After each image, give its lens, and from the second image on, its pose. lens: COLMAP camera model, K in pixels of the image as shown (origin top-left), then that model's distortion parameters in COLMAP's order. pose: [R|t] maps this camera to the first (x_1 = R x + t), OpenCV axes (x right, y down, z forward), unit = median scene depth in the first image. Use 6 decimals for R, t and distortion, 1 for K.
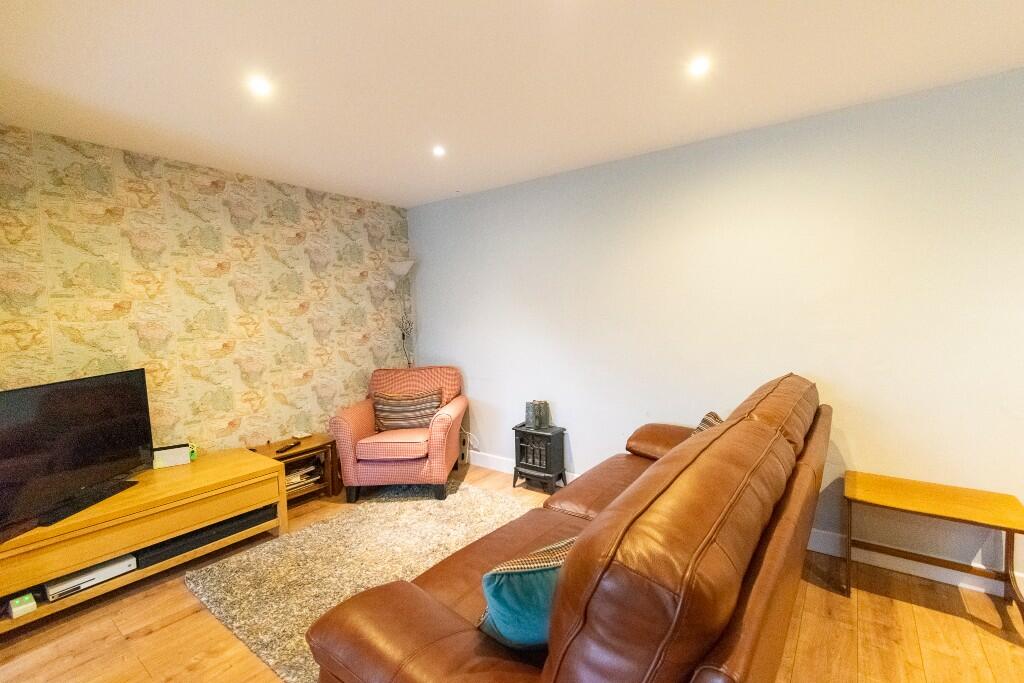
lens RADIAL K [[452.4, 0, 512.0], [0, 452.4, 341.5], [0, 0, 1]] dist [0.002923, -0.000680]
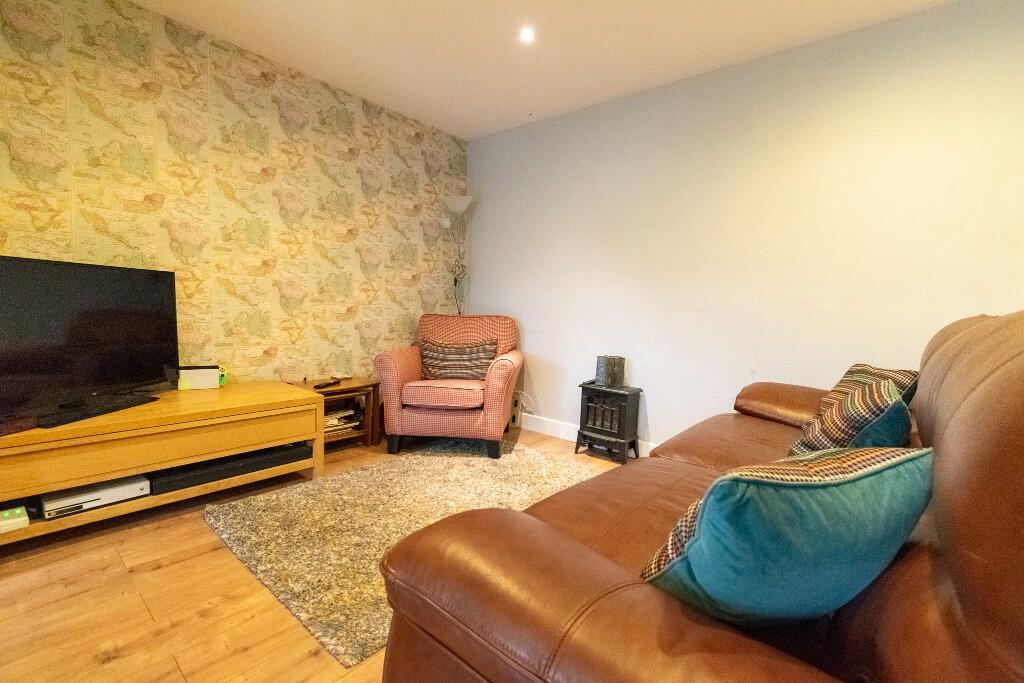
lens RADIAL K [[452.4, 0, 512.0], [0, 452.4, 341.5], [0, 0, 1]] dist [0.002923, -0.000680]
pose [[0.996222, 0.066717, -0.055592, -0.101002], [-0.066088, 0.997728, 0.013079, 0.125867], [0.056338, -0.009356, 0.998368, 0.154877]]
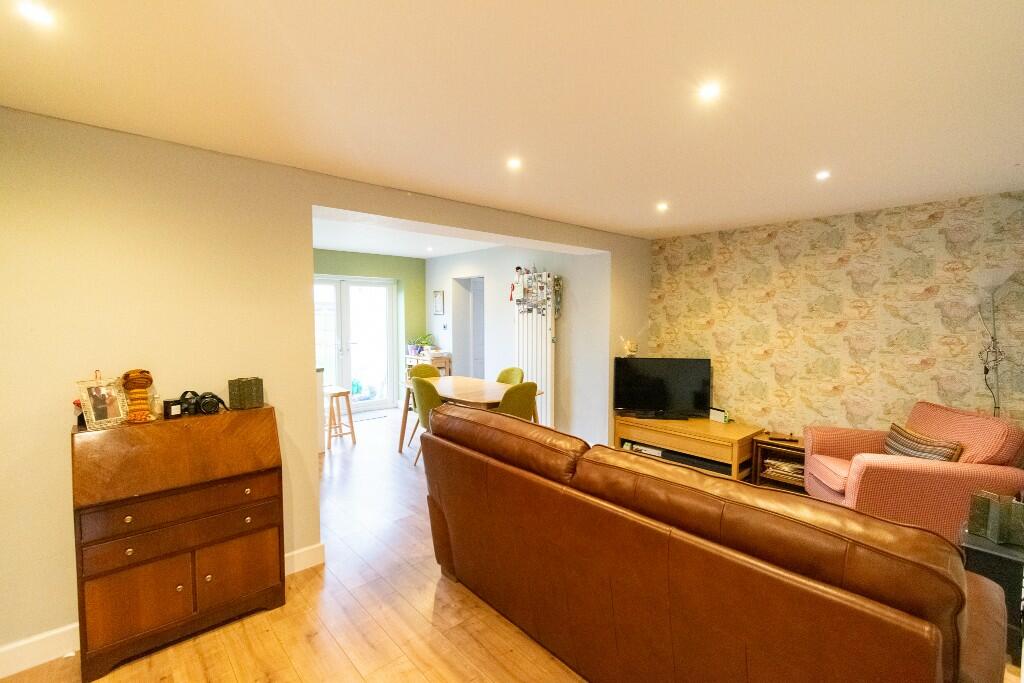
lens RADIAL K [[452.4, 0, 512.0], [0, 452.4, 341.5], [0, 0, 1]] dist [0.002923, -0.000680]
pose [[-0.192066, 0.076856, -0.978368, 0.906941], [-0.069252, 0.993382, 0.091631, -0.101161], [0.978935, 0.085353, -0.185473, 0.532902]]
